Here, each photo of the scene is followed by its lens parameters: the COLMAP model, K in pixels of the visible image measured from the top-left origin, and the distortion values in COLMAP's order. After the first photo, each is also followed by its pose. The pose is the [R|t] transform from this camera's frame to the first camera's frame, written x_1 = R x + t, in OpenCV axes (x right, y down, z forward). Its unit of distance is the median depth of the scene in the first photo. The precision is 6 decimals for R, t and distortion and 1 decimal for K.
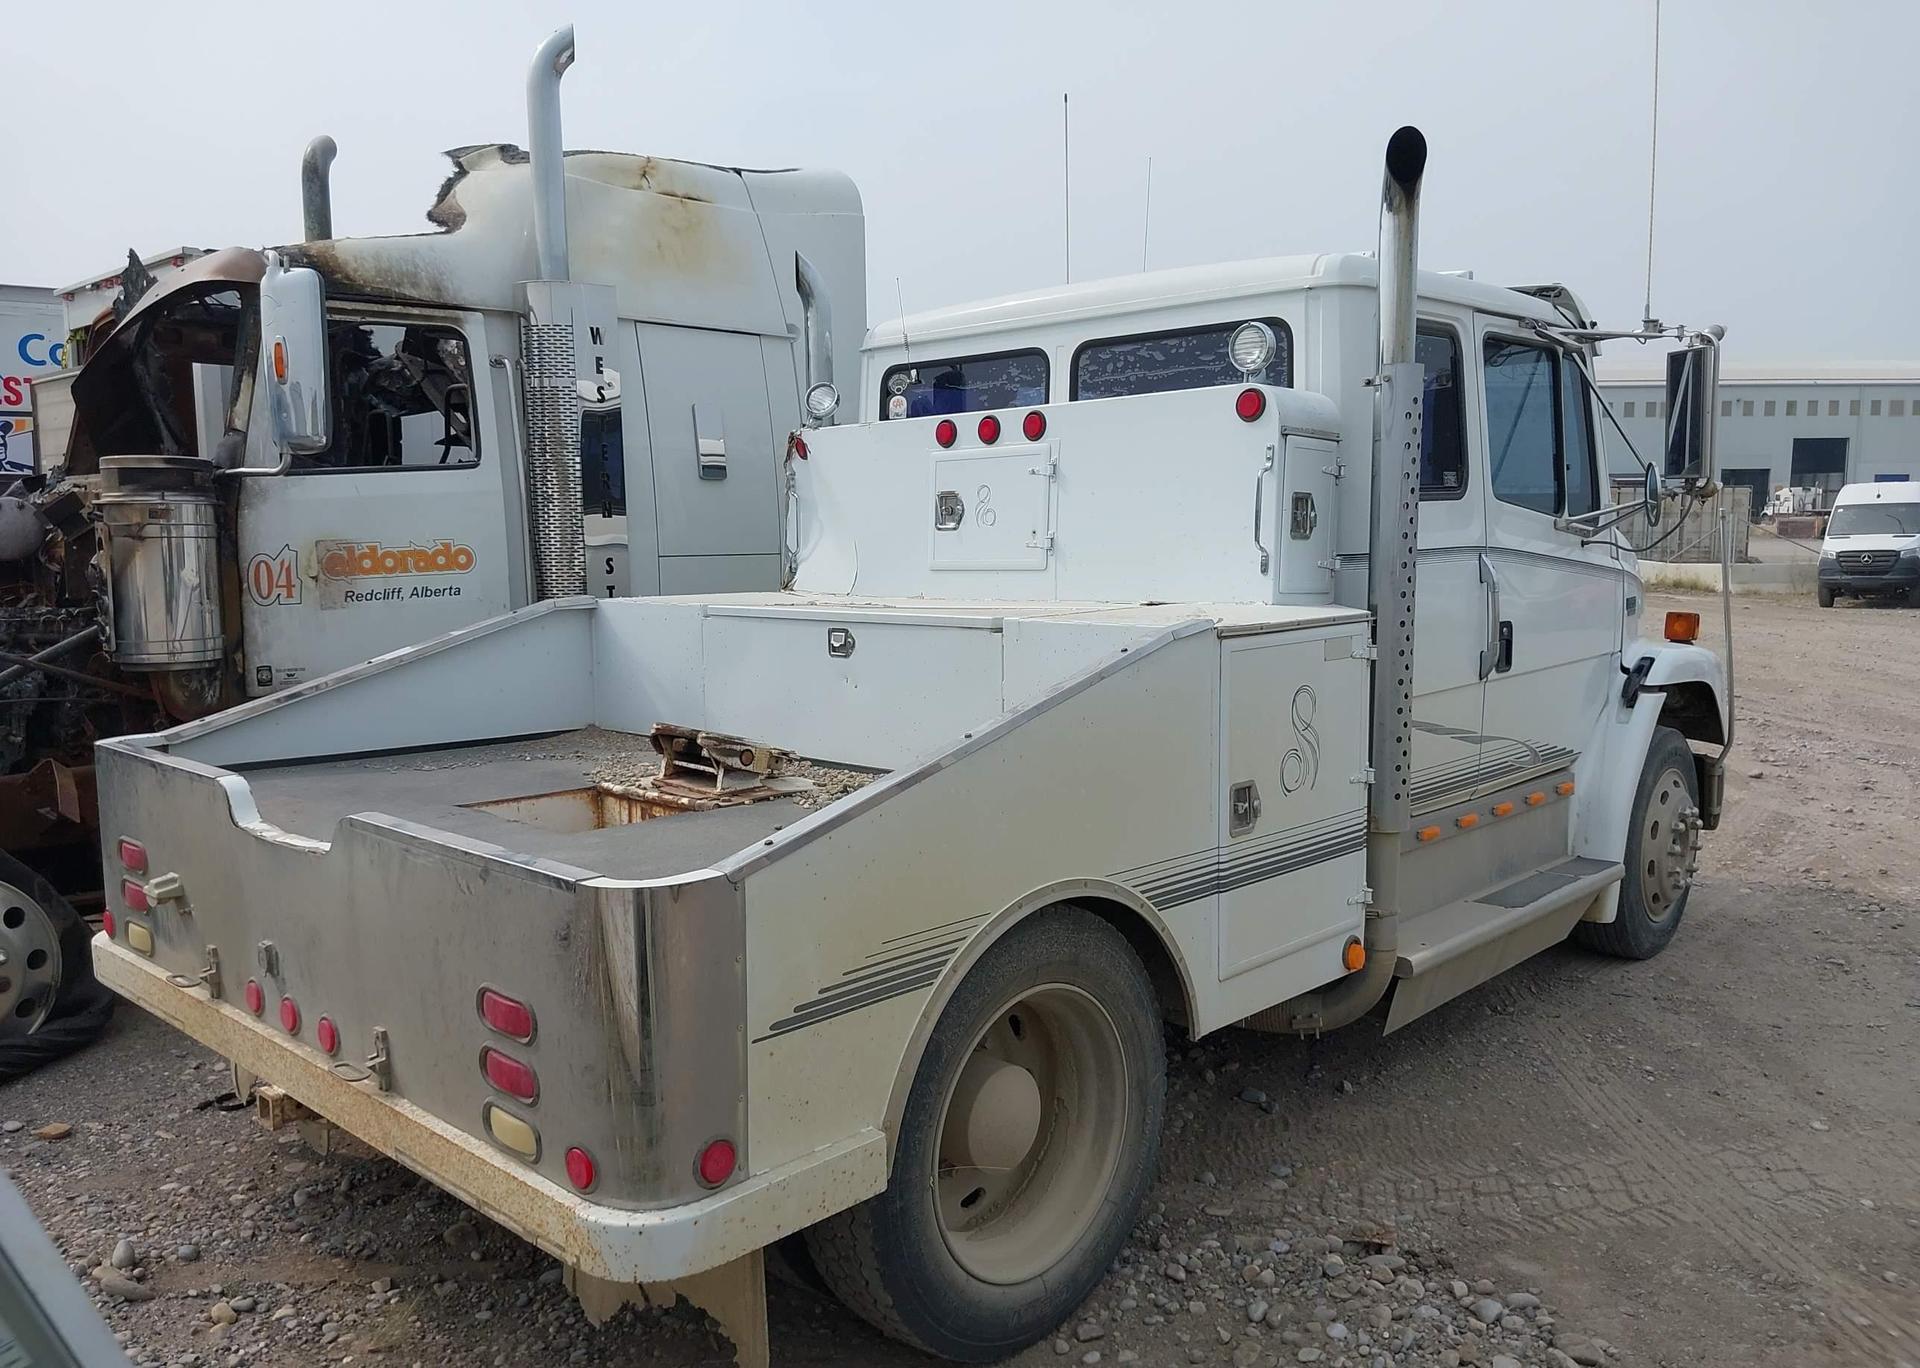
lens RADIAL K [[1519.1, 0, 894.4], [0, 1519.1, 682.4], [0, 0, 1]] dist [0.075969, -0.101175]
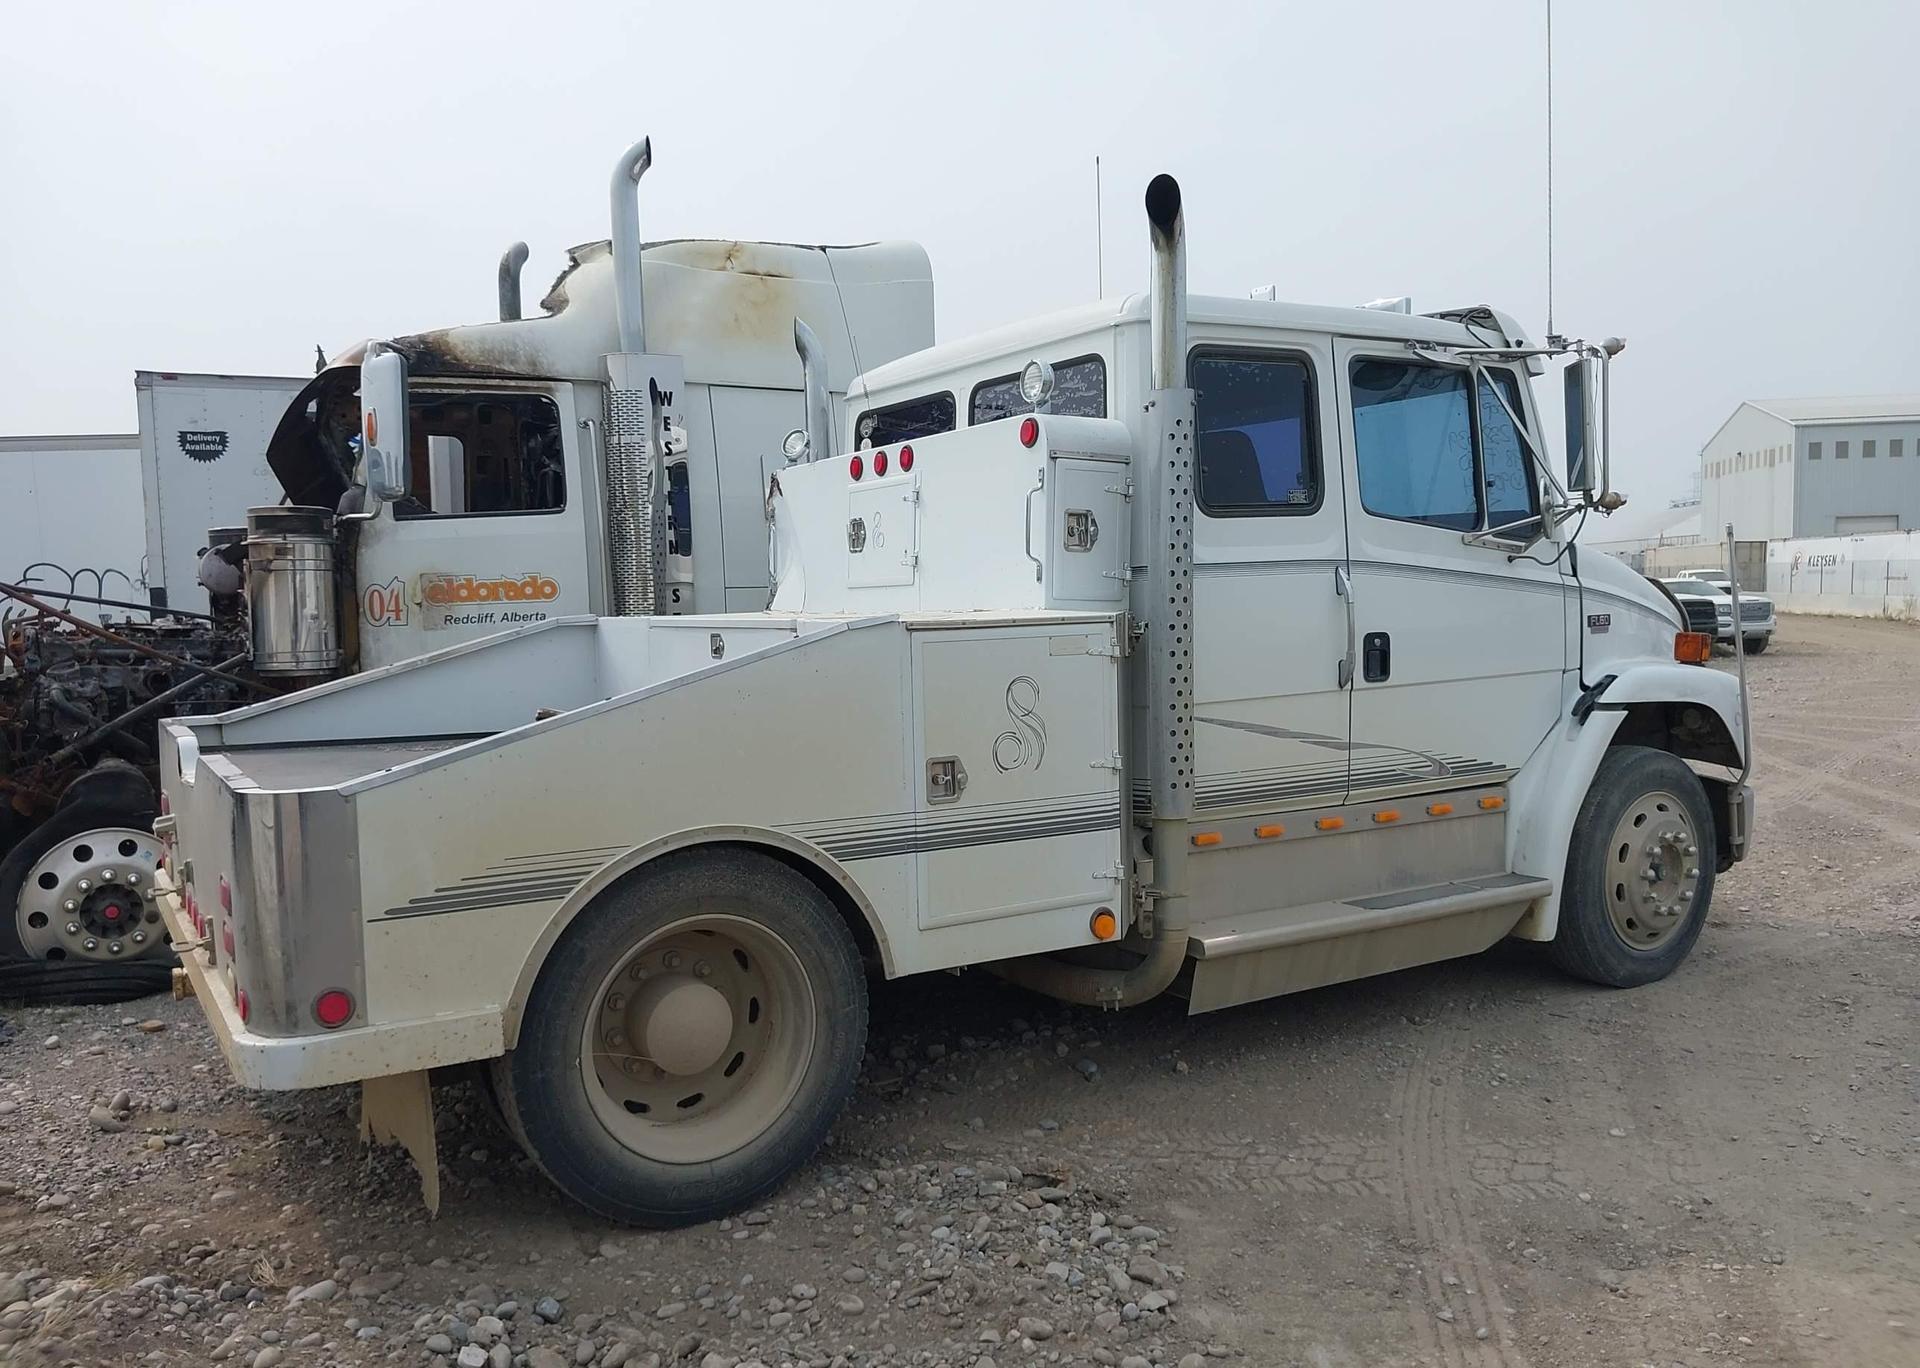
lens RADIAL K [[1498.5, 0, 888.6], [0, 1498.5, 681.6], [0, 0, 1]] dist [0.206701, -0.467191]
pose [[0.964124, 0.007101, -0.265359, 0.360408], [-0.017570, 0.999157, -0.037100, 0.037653], [0.264872, 0.040431, 0.963436, -0.076261]]
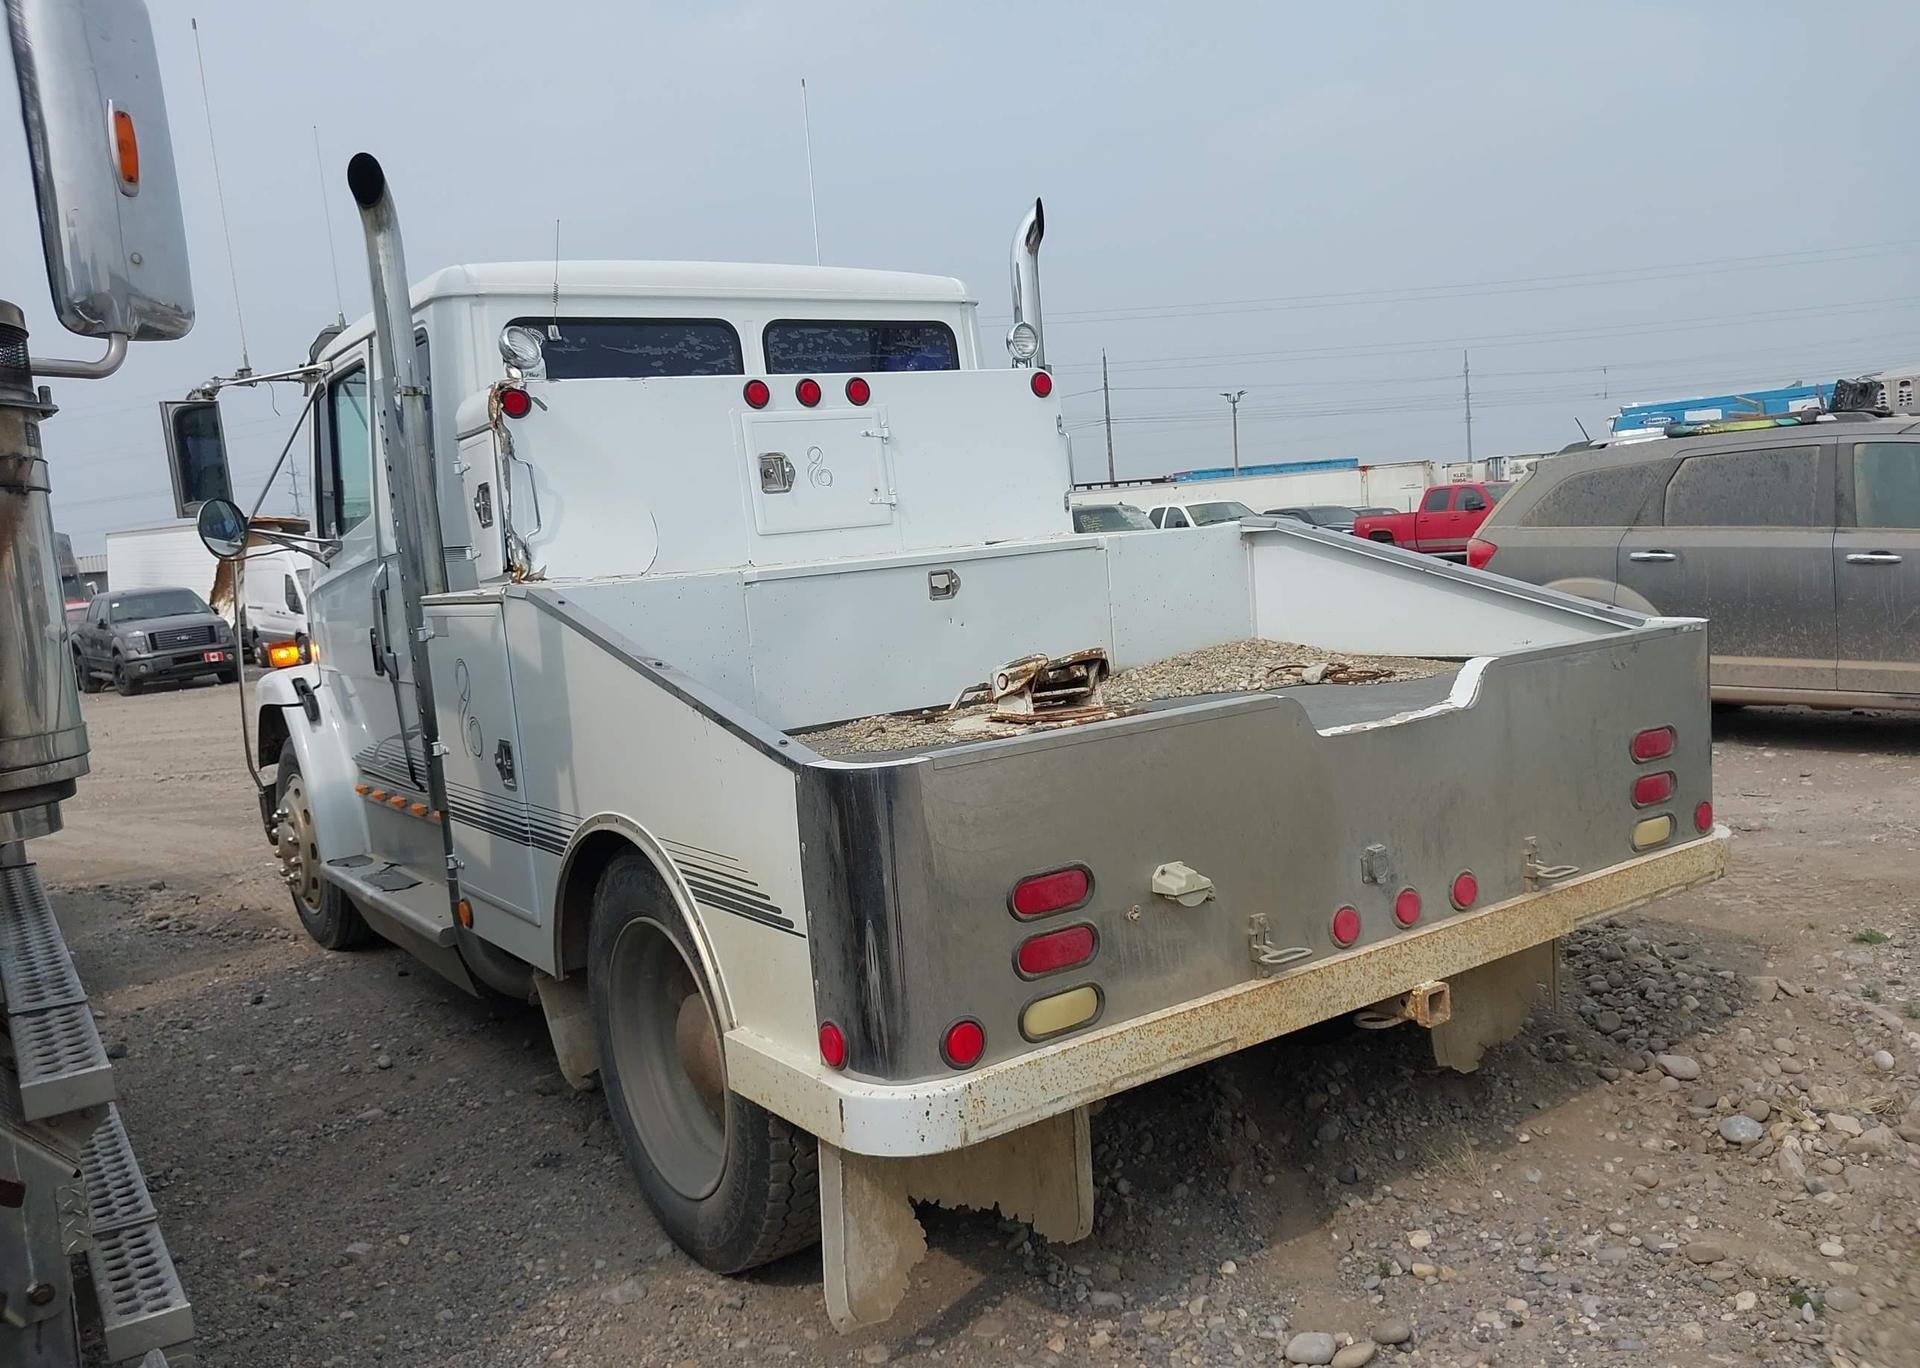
lens RADIAL K [[1507.5, 0, 933.2], [0, 1507.5, 732.9], [0, 0, 1]] dist [0.052169, -0.075435]
pose [[0.178405, -0.131006, 0.975197, -0.927463], [0.180883, 0.978573, 0.098368, -0.026143], [-0.967188, 0.158847, 0.198279, 0.736132]]
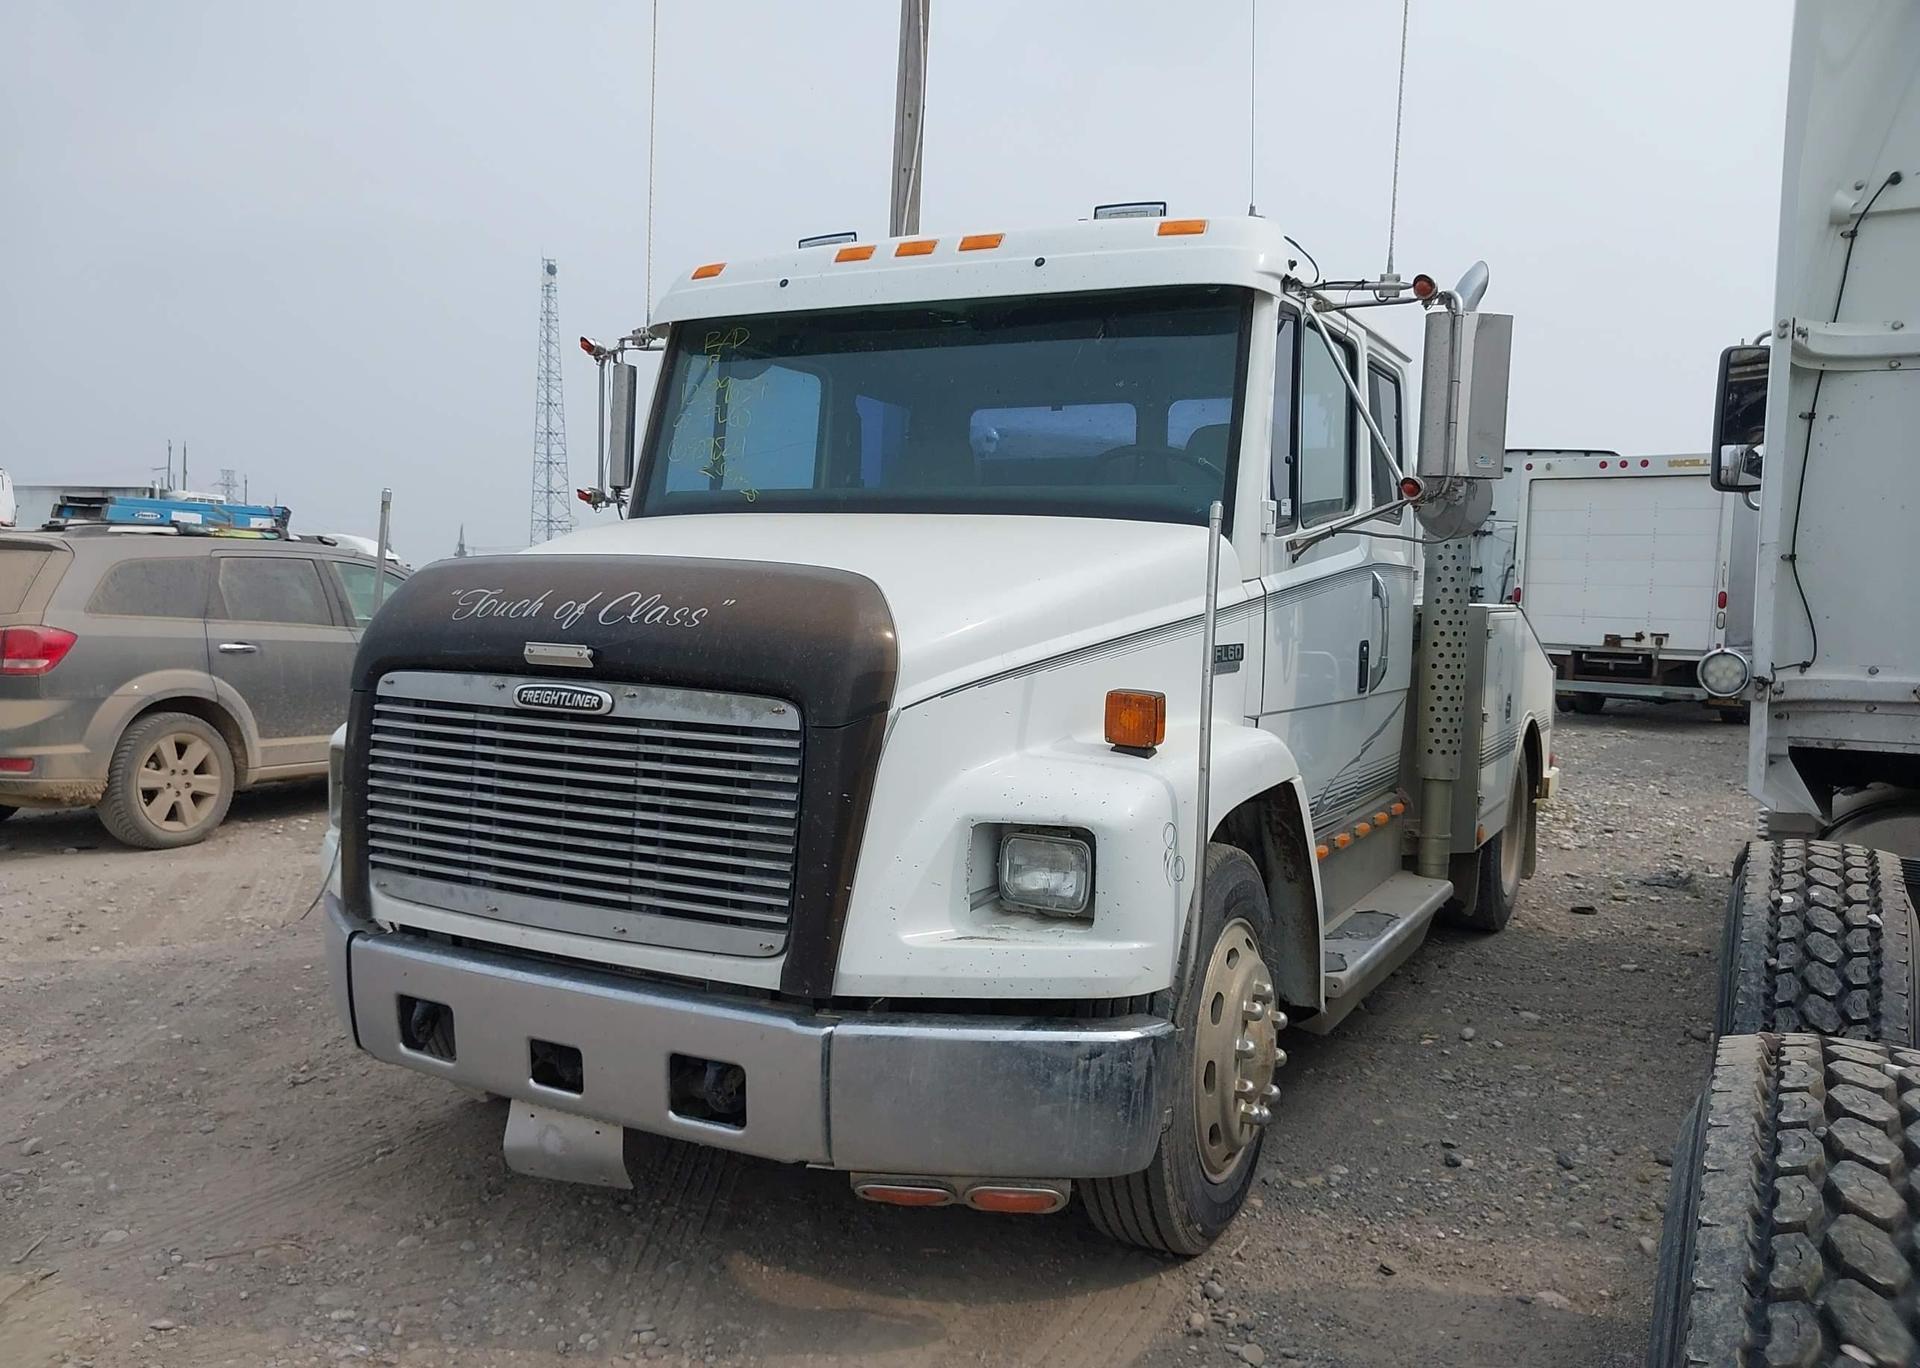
lens RADIAL K [[1493.2, 0, 1004.1], [0, 1493.2, 678.9], [0, 0, 1]] dist [0.119348, -0.317728]
pose [[-0.949121, 0.016007, -0.314504, 0.625933], [-0.038042, 0.985565, 0.164966, -0.194889], [0.312605, 0.168537, -0.934812, 2.197756]]
